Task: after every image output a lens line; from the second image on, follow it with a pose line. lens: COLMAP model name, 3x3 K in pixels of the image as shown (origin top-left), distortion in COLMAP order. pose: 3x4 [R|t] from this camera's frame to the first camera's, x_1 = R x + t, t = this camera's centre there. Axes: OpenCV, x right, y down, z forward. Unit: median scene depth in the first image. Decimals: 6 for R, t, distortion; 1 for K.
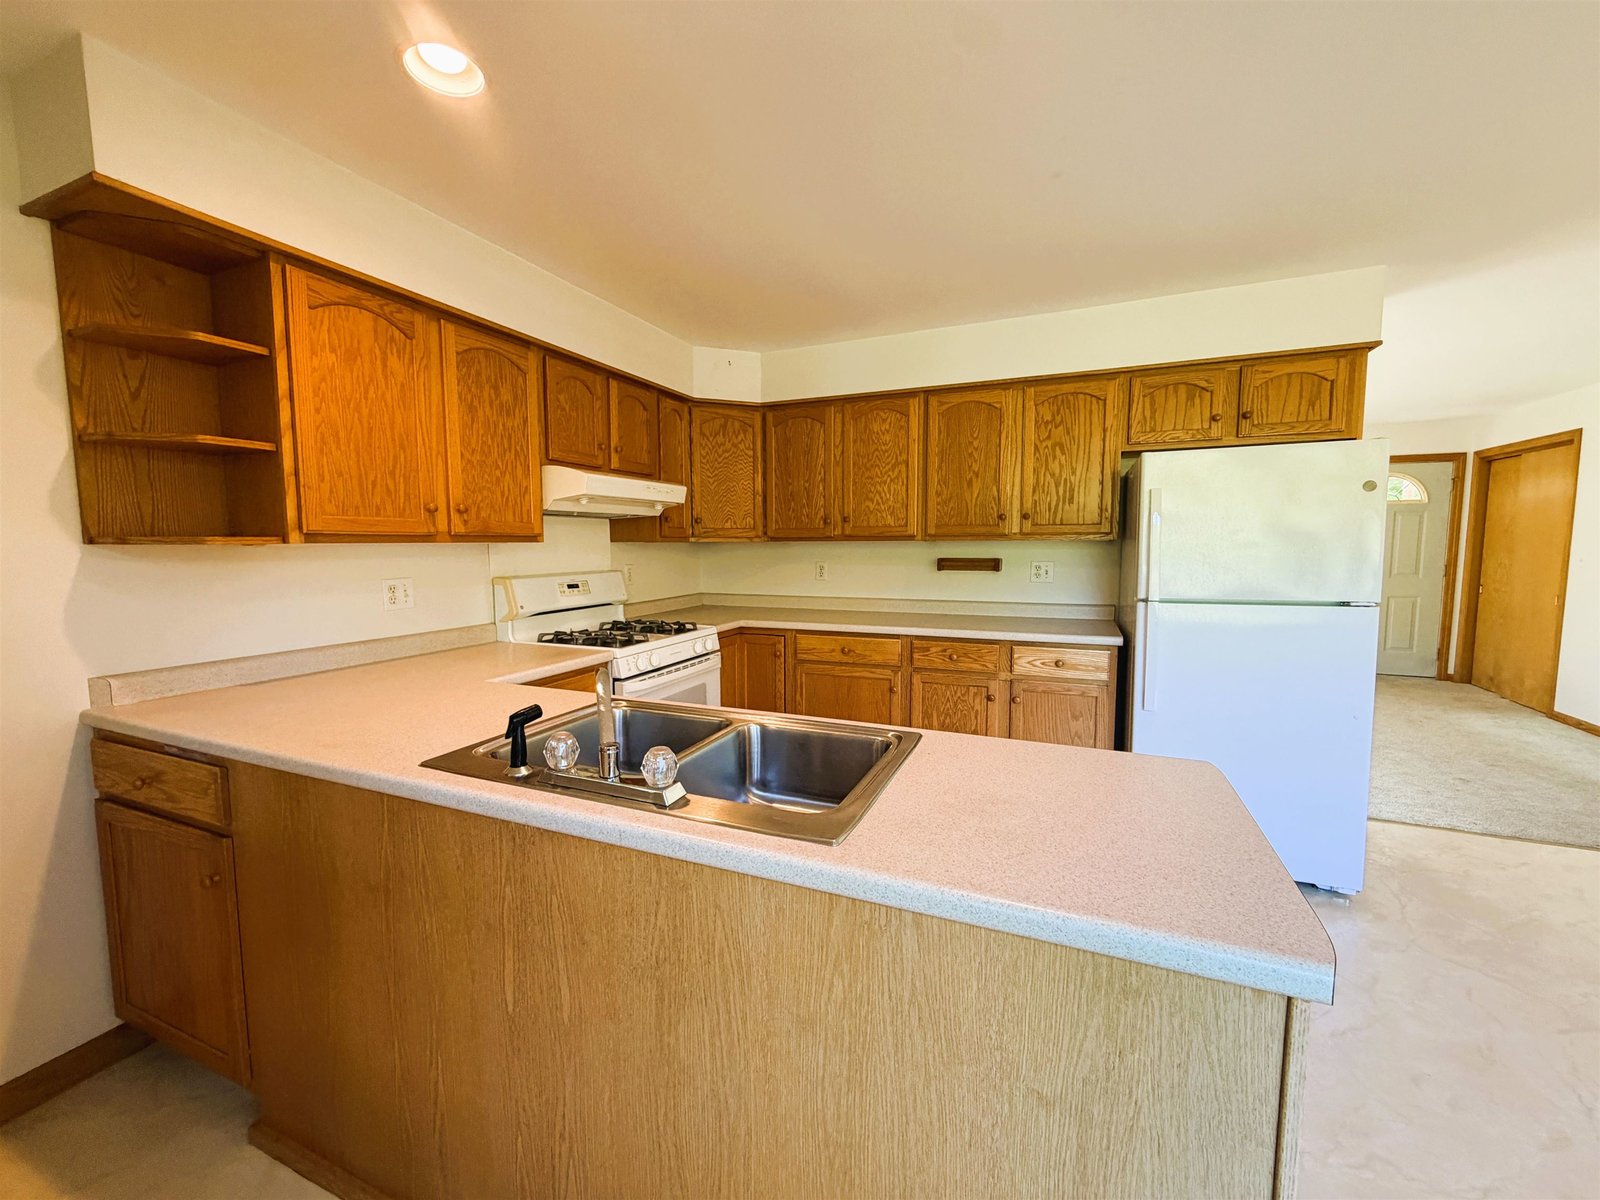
lens RADIAL K [[639.8, 0, 784.2], [0, 639.8, 601.1], [0, 0, 1]] dist [-0.002586, 0.000535]
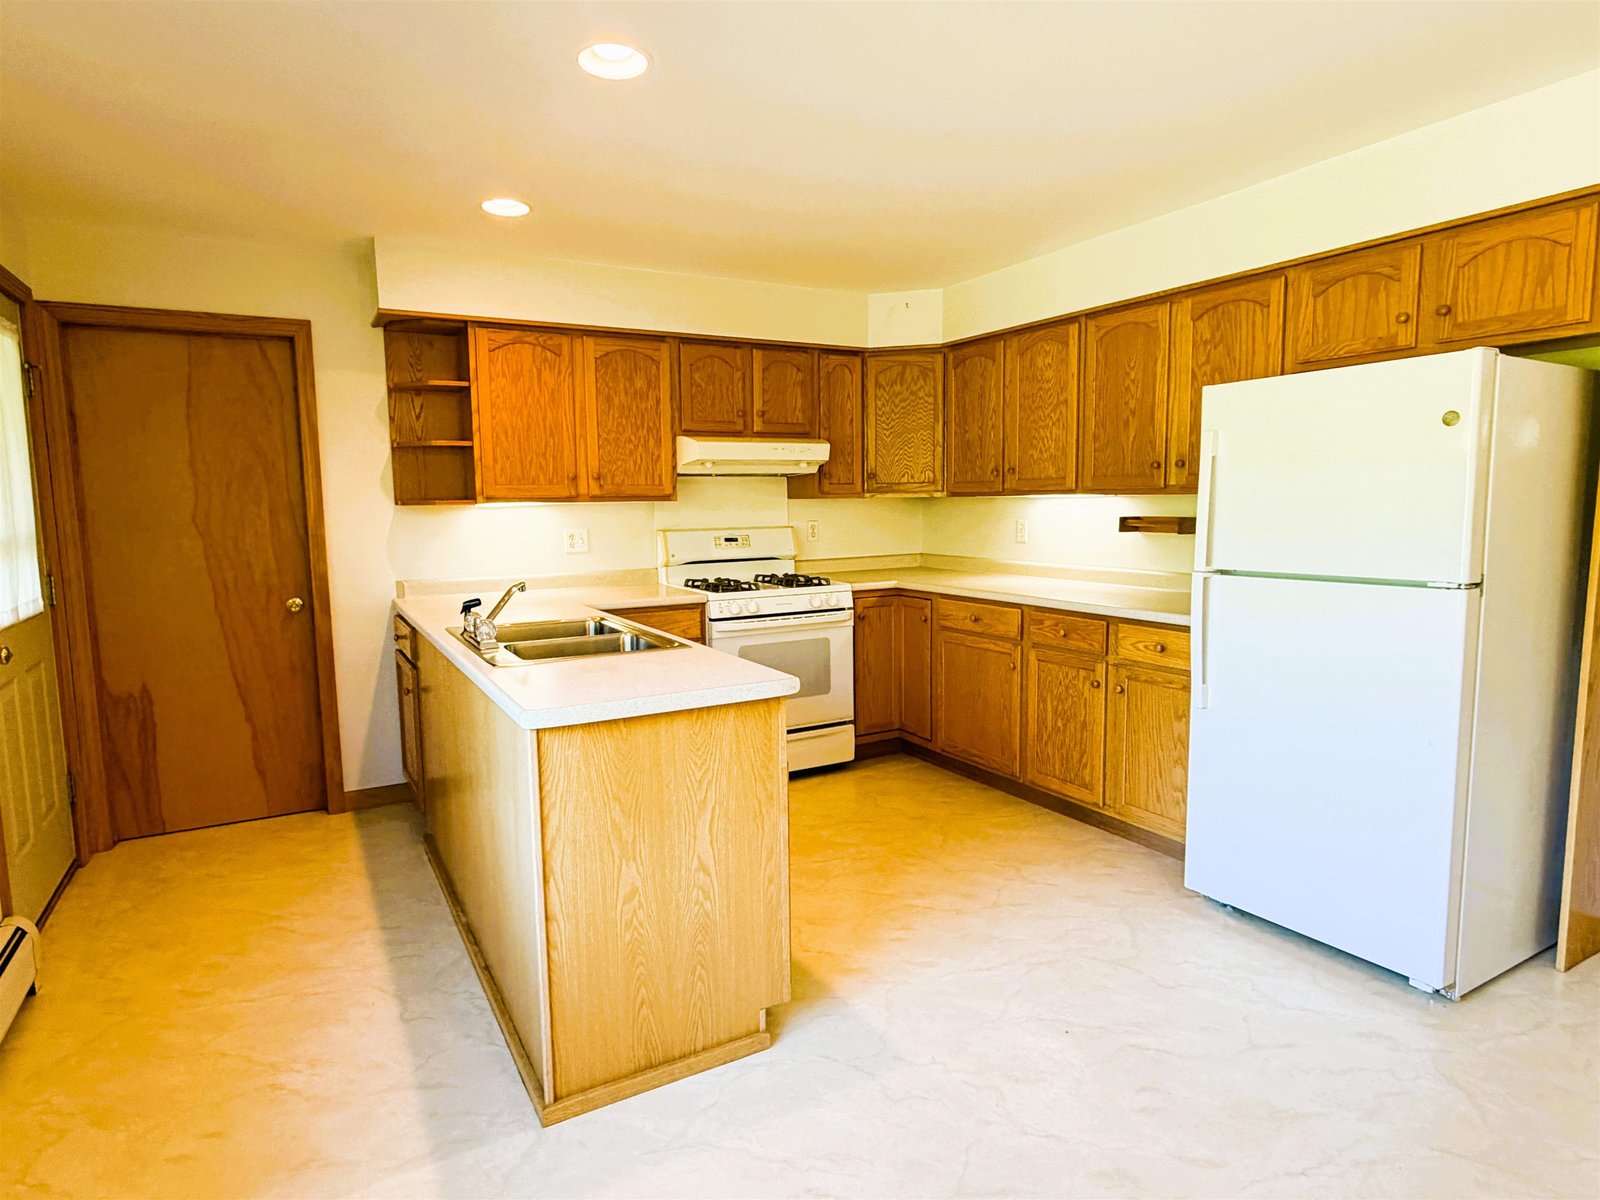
lens RADIAL K [[880.7, 0, 777.1], [0, 880.7, 604.8], [0, 0, 1]] dist [-0.003265, 0.000516]
pose [[0.794691, 0.067292, -0.603273, 0.723365], [-0.045672, 0.997648, 0.051118, 0.008341], [0.605294, -0.013070, 0.795895, -0.181352]]
